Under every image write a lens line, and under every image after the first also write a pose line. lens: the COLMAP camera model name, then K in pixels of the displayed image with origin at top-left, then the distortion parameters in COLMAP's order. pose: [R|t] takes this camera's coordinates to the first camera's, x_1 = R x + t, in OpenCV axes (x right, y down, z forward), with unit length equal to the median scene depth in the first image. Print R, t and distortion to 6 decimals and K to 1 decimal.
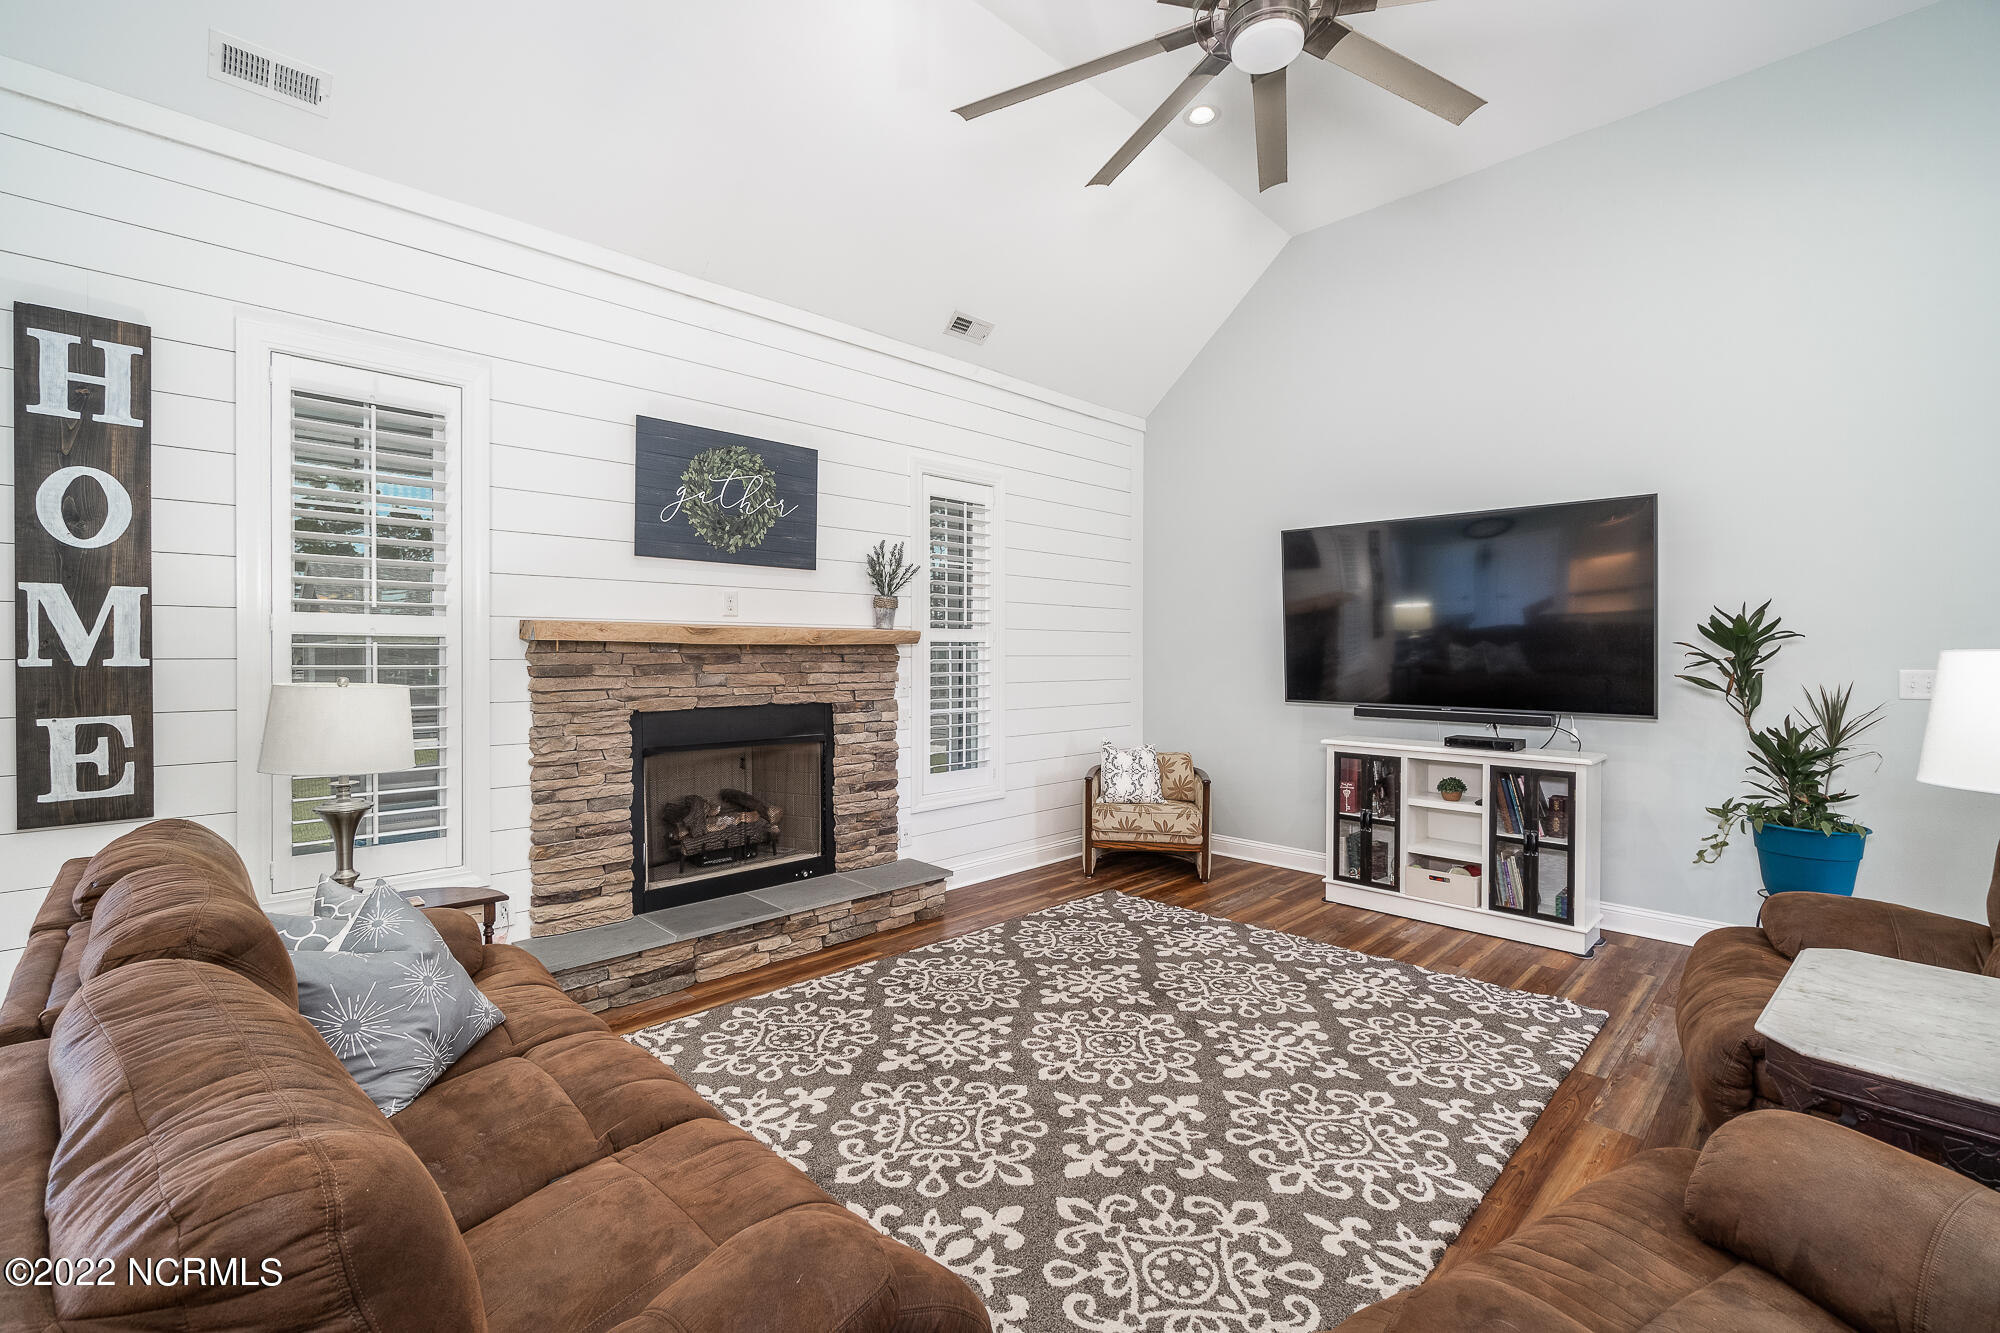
lens RADIAL K [[860.8, 0, 993.7], [0, 860.8, 658.2], [0, 0, 1]] dist [-0.000156, 0.000134]
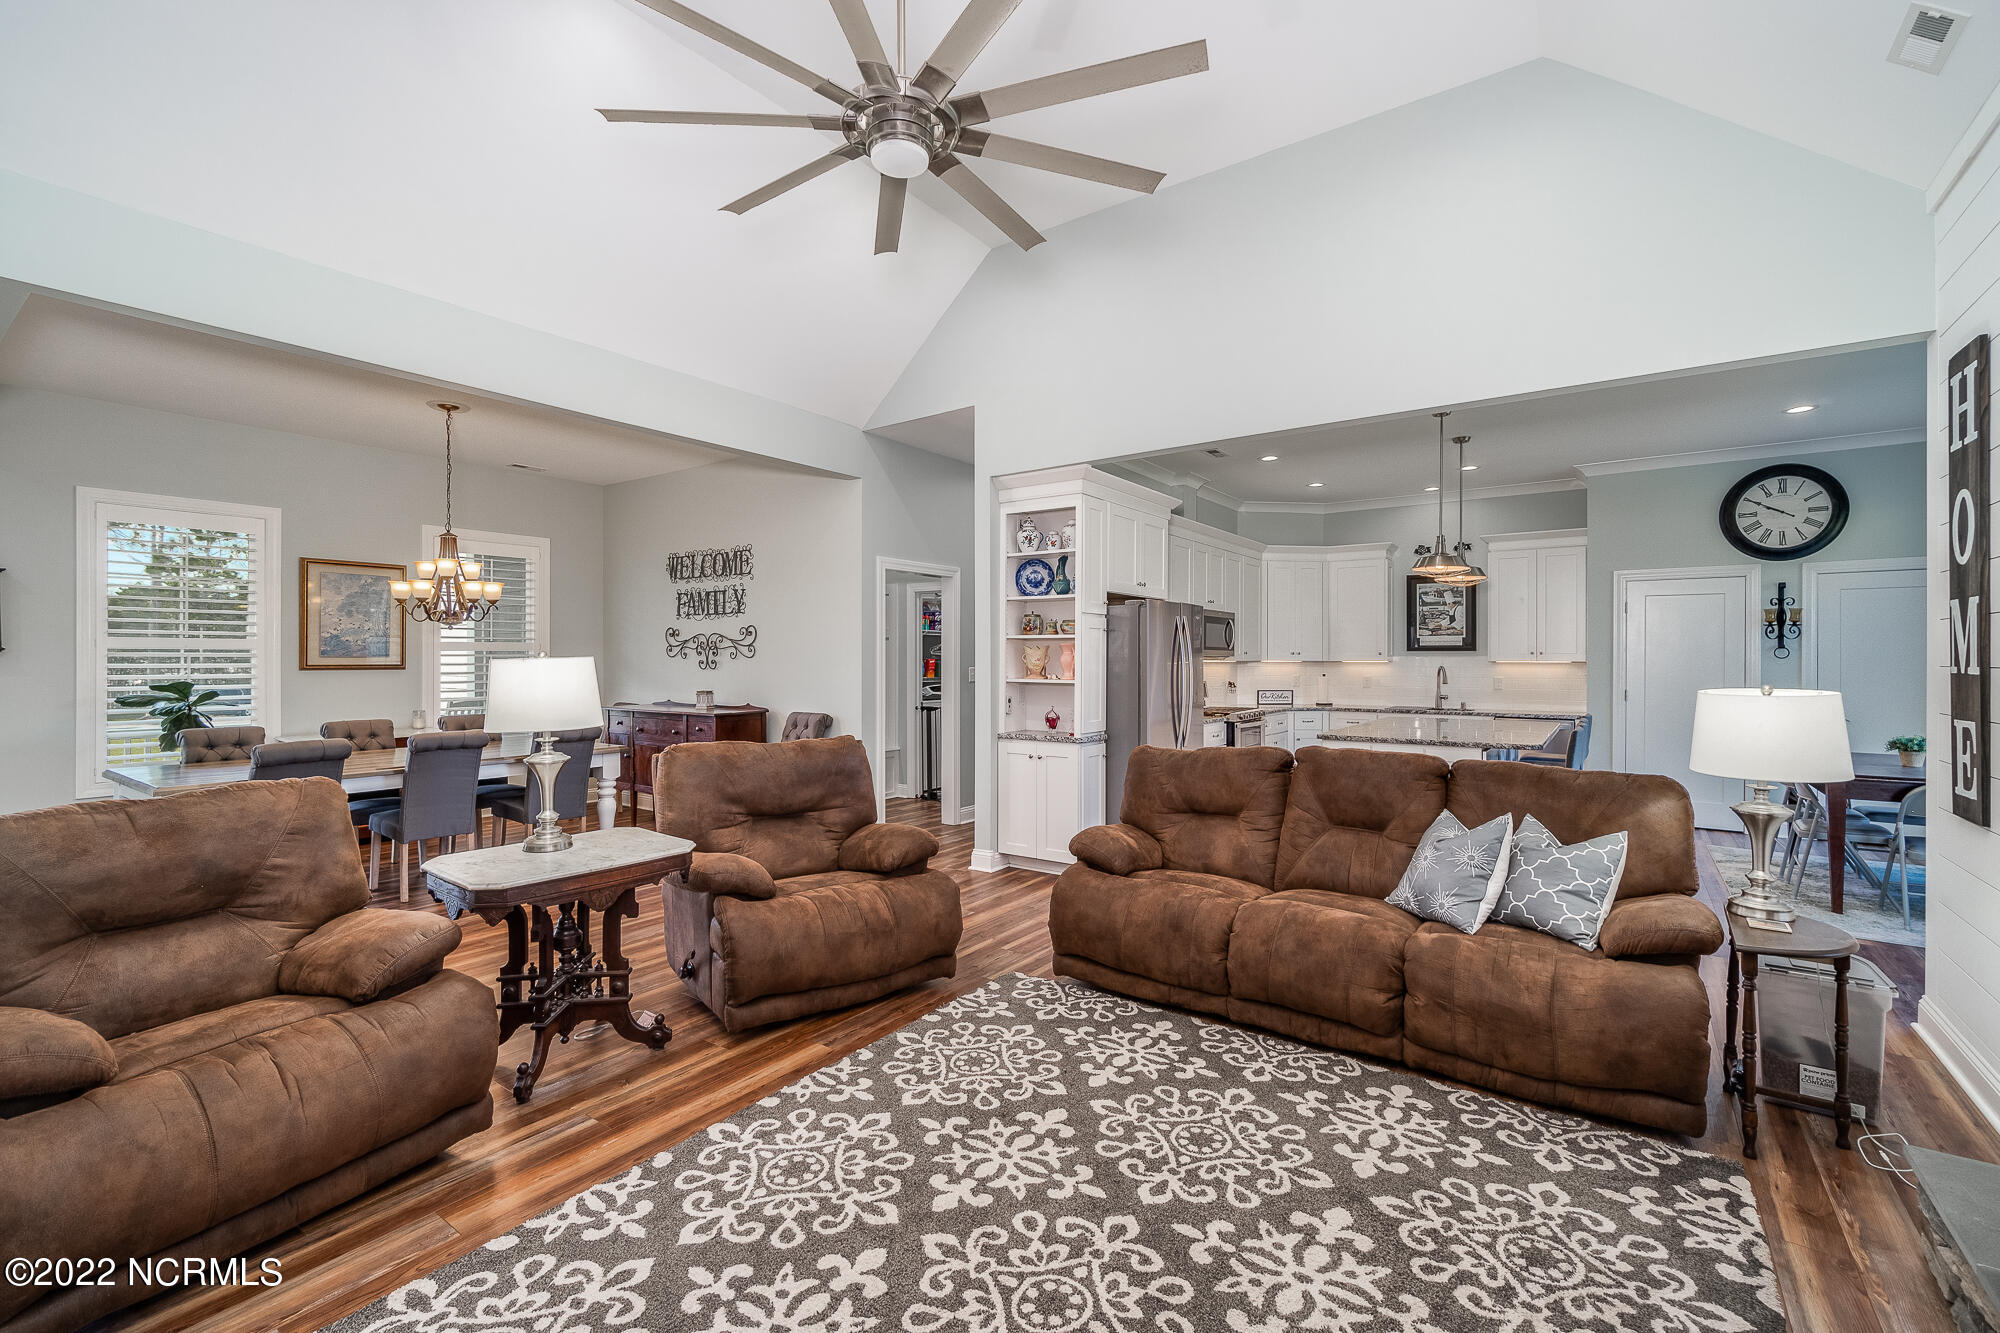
lens RADIAL K [[860.8, 0, 993.7], [0, 860.8, 658.2], [0, 0, 1]] dist [-0.000156, 0.000134]
pose [[-0.983844, -0.003144, -0.178998, 0.229975], [-0.004475, 0.999965, 0.007034, -0.008330], [0.178970, 0.007721, -0.983824, 1.264456]]
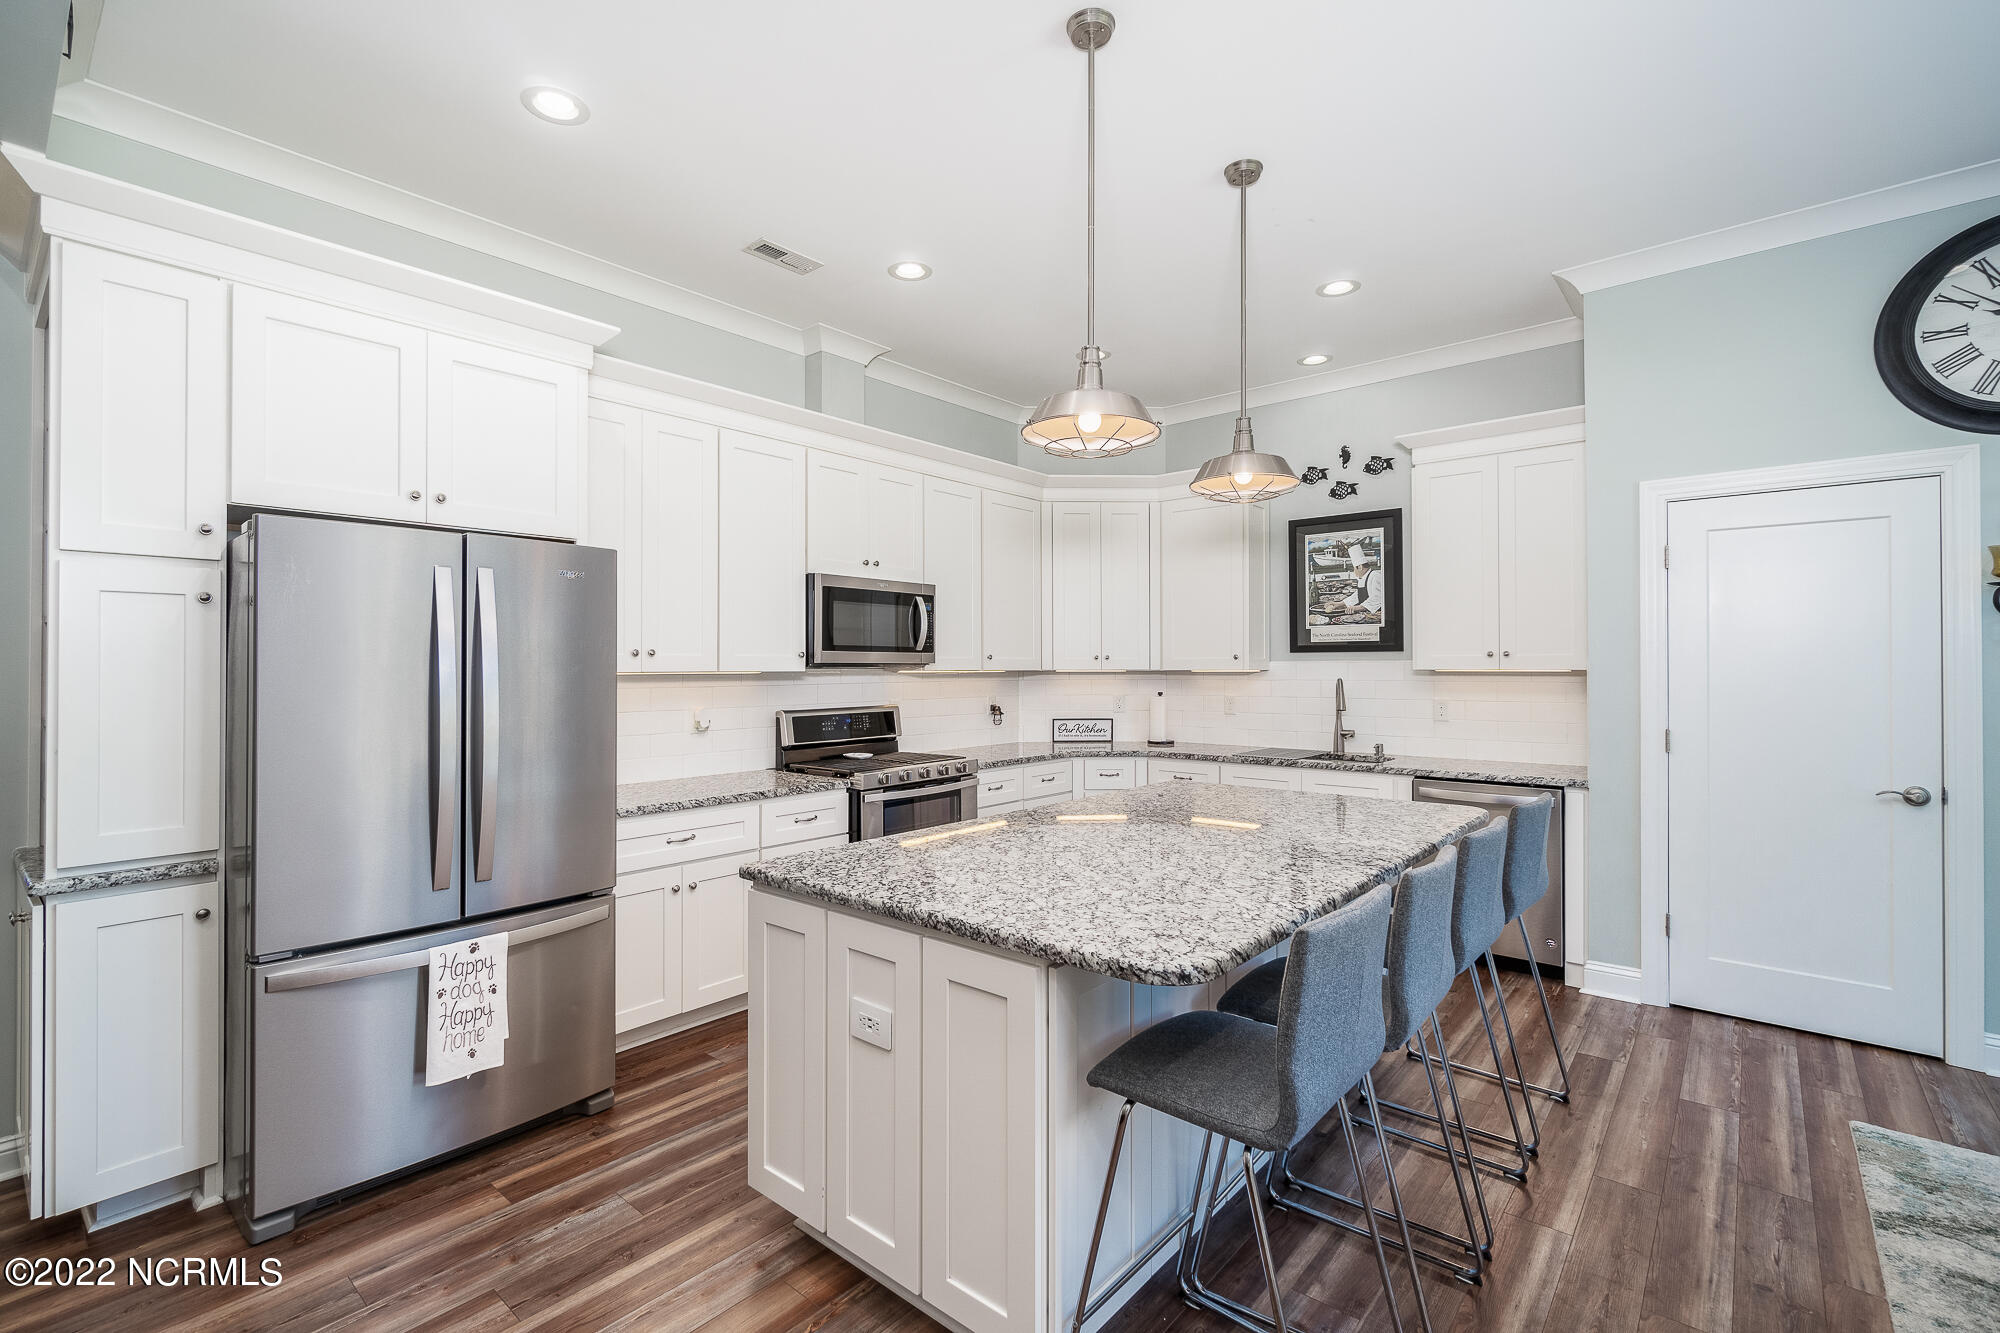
lens RADIAL K [[897.4, 0, 987.0], [0, 897.4, 660.4], [0, 0, 1]] dist [0.003855, 0.001178]
pose [[-0.996132, 0.003074, -0.087820, -0.723405], [0.002812, 0.999991, 0.003107, -0.009131], [0.087829, 0.002848, -0.996132, 0.498821]]
